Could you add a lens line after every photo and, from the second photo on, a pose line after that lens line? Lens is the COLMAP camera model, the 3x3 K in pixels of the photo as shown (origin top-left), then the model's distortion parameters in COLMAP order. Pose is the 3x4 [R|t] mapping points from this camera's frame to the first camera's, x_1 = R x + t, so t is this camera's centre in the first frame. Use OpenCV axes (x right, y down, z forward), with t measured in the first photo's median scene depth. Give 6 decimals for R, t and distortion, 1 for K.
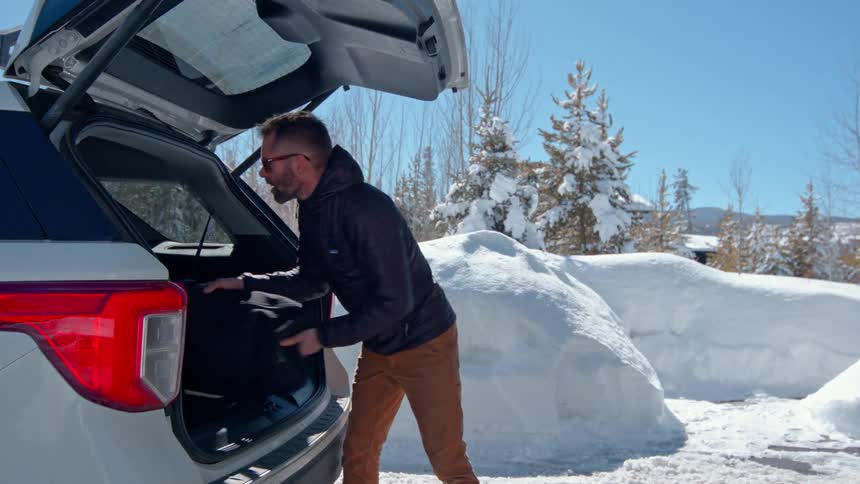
lens RADIAL K [[768.5, 0, 430.0], [0, 768.5, 242.0], [0, 0, 1]] dist [0.008848, -0.002588]
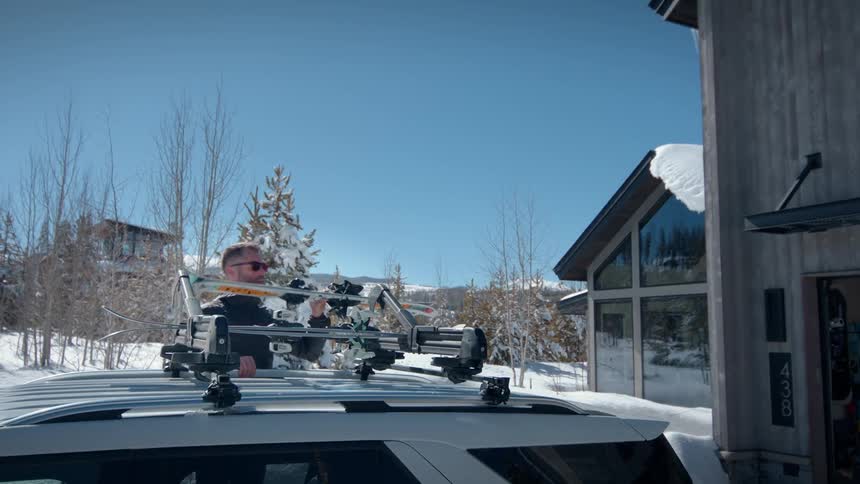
lens RADIAL K [[768.5, 0, 430.0], [0, 768.5, 242.0], [0, 0, 1]] dist [0.008848, -0.002588]
pose [[0.830018, 0.050918, 0.555407, -0.317283], [-0.014955, 0.997498, -0.069097, -0.080633], [-0.557535, 0.049046, 0.828703, -0.012948]]
